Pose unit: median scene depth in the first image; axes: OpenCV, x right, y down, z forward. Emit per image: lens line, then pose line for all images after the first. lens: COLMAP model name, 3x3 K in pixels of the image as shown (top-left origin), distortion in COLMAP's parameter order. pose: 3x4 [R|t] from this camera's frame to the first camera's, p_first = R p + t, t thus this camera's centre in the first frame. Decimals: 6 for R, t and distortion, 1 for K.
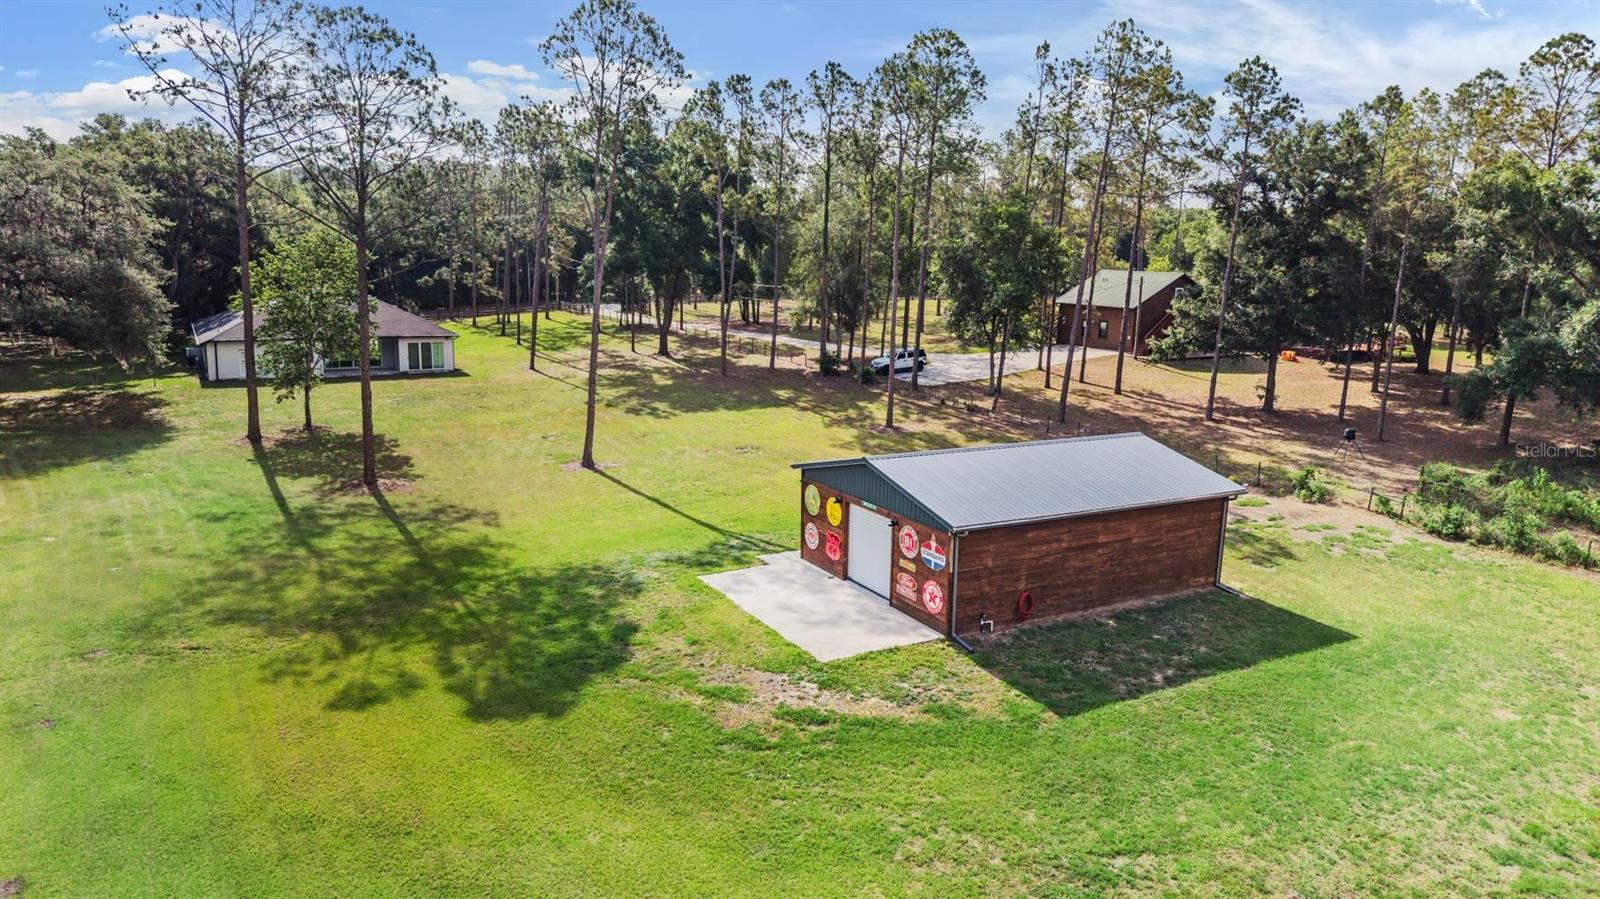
lens RADIAL K [[1080.2, 0, 800.0], [0, 1080.2, 449.5], [0, 0, 1]] dist [0.044051, -0.072242]
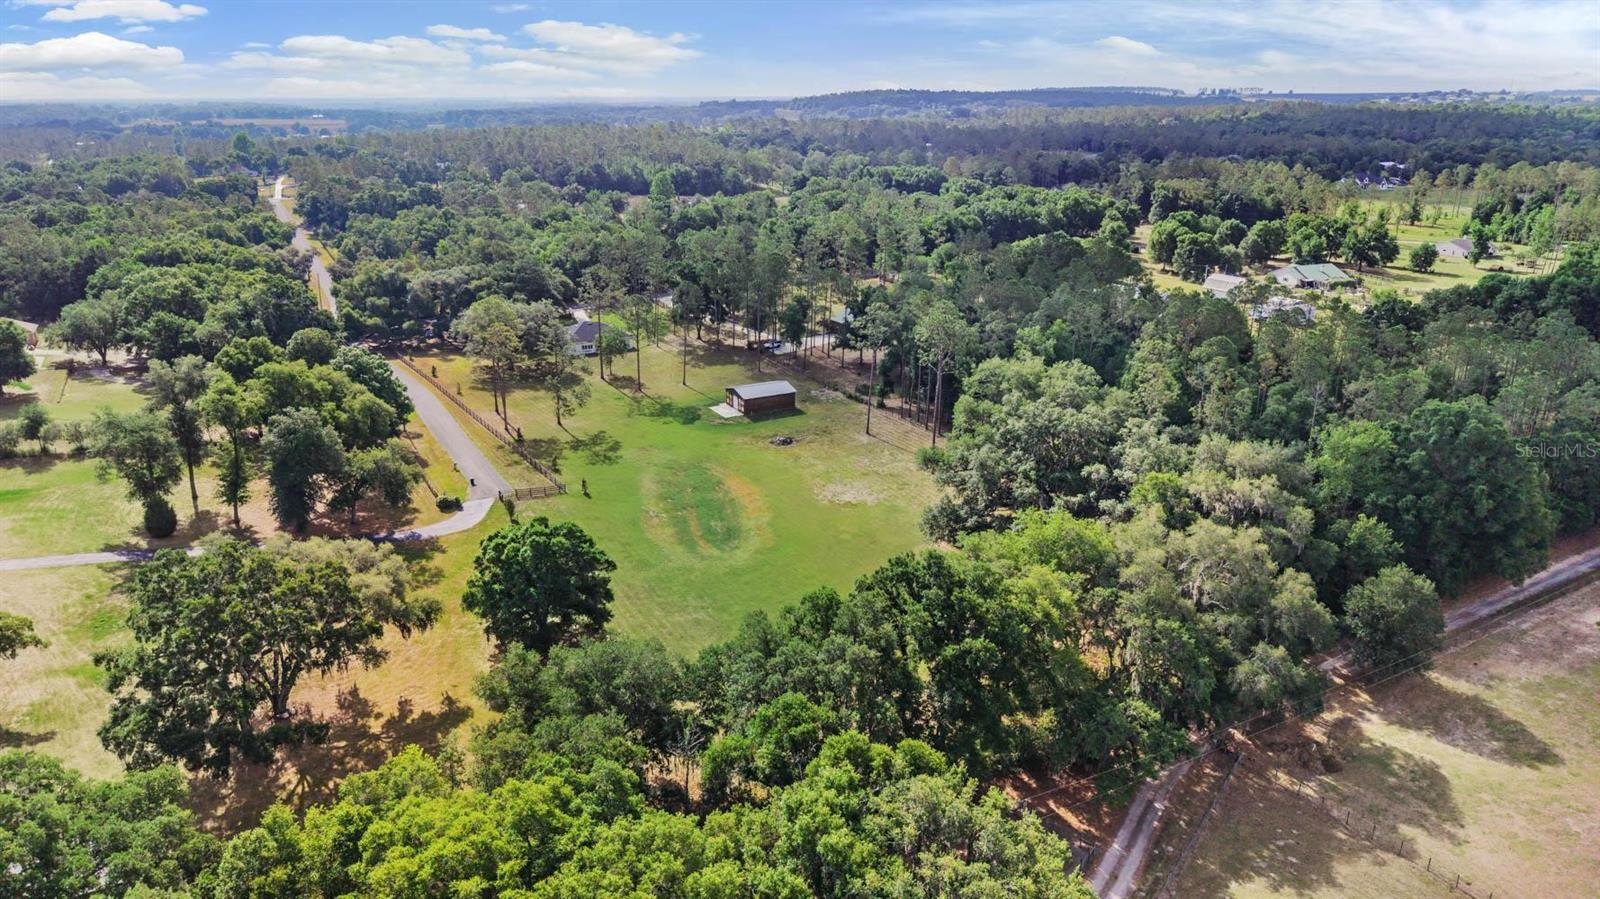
lens RADIAL K [[1080.2, 0, 800.0], [0, 1080.2, 449.5], [0, 0, 1]] dist [0.044051, -0.072242]
pose [[0.999359, -0.023466, -0.027040, 0.623899], [0.026986, 0.990038, 0.138189, -0.520803], [0.023528, -0.138830, 0.990037, -5.521768]]
